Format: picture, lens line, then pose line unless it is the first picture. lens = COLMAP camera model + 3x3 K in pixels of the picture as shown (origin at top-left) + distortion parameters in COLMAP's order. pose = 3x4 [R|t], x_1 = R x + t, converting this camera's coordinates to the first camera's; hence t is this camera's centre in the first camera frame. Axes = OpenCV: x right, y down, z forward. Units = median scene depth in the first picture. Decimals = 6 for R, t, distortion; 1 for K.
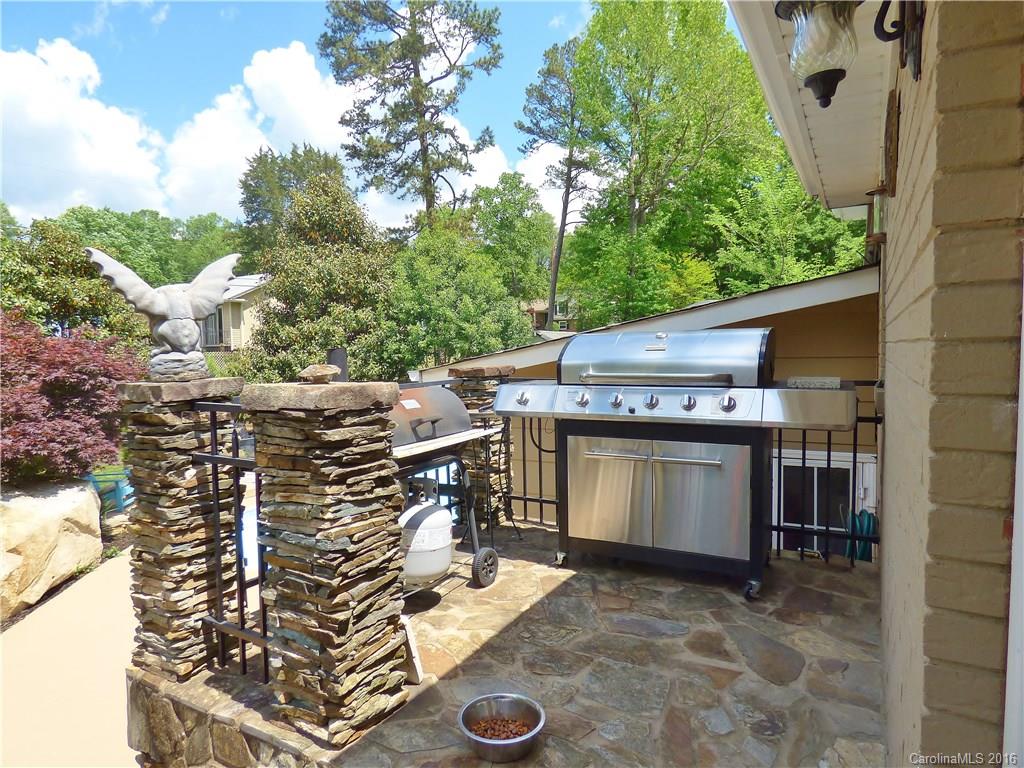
lens RADIAL K [[612.9, 0, 511.0], [0, 612.9, 388.9], [0, 0, 1]] dist [-0.006306, -0.001096]
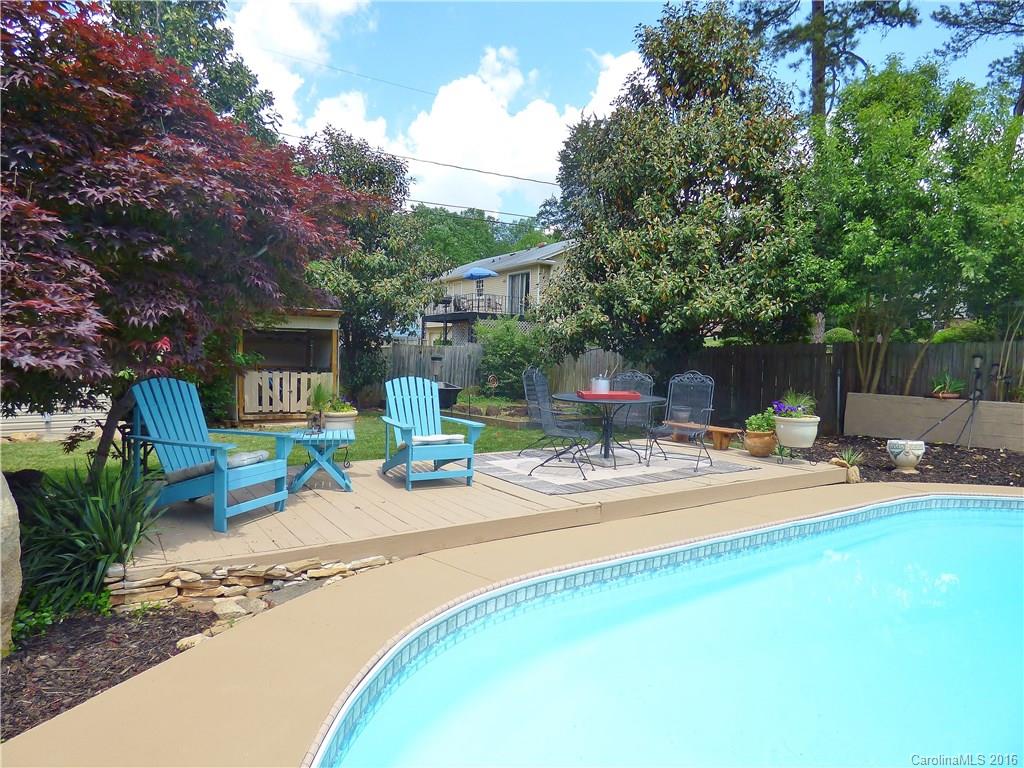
lens RADIAL K [[612.9, 0, 513.4], [0, 612.9, 387.2], [0, 0, 1]] dist [-0.006306, -0.001096]
pose [[0.889845, 0.054191, -0.453034, -0.173330], [-0.065198, 0.997834, -0.008703, 0.057482], [0.451581, 0.037281, 0.891451, 0.408864]]
